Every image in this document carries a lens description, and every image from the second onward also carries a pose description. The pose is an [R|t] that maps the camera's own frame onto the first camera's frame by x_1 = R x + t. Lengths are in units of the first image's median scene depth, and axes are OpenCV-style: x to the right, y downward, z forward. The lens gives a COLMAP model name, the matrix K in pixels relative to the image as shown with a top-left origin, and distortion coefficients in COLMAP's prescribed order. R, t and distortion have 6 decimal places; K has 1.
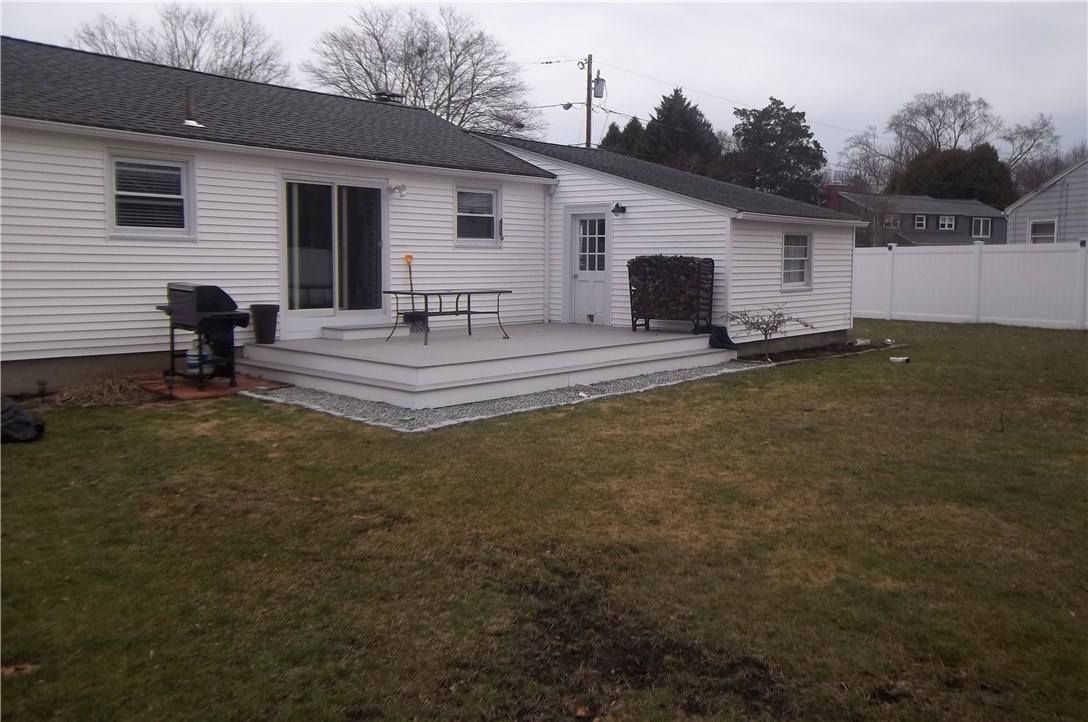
lens RADIAL K [[914.0, 0, 585.7], [0, 914.0, 356.2], [0, 0, 1]] dist [-0.047514, 0.050357]
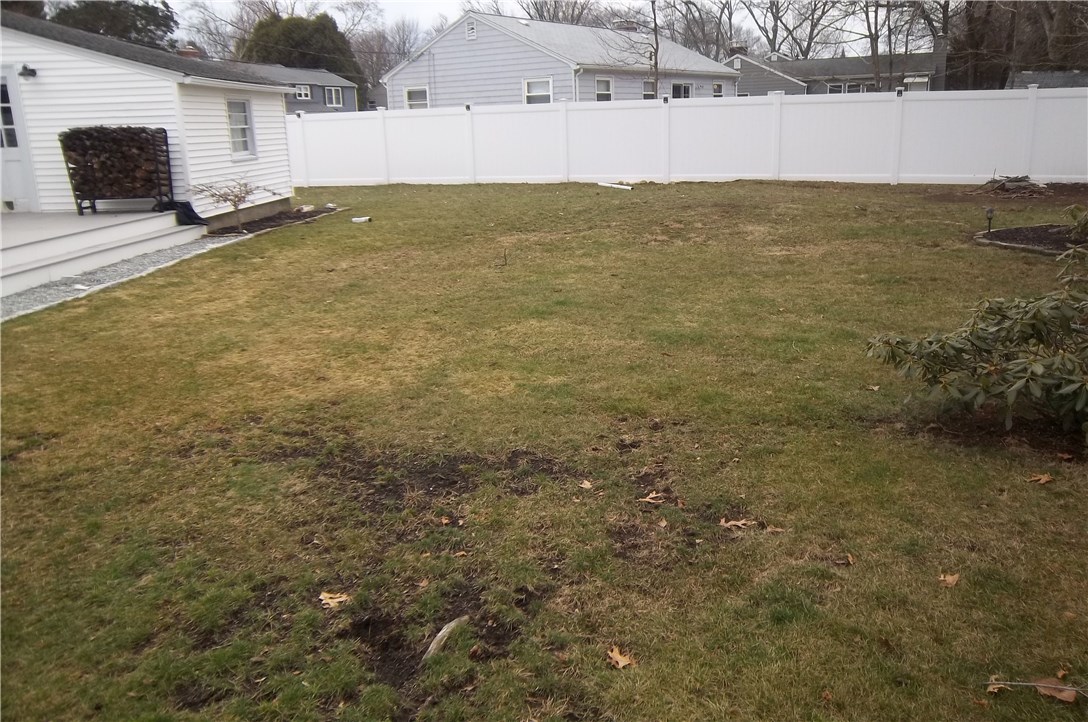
lens RADIAL K [[914.0, 0, 585.7], [0, 914.0, 356.2], [0, 0, 1]] dist [-0.047514, 0.050357]
pose [[0.750997, -0.182269, 0.634651, -0.166174], [0.095475, 0.981021, 0.168767, 0.005519], [-0.653367, -0.066150, 0.754146, 0.014661]]
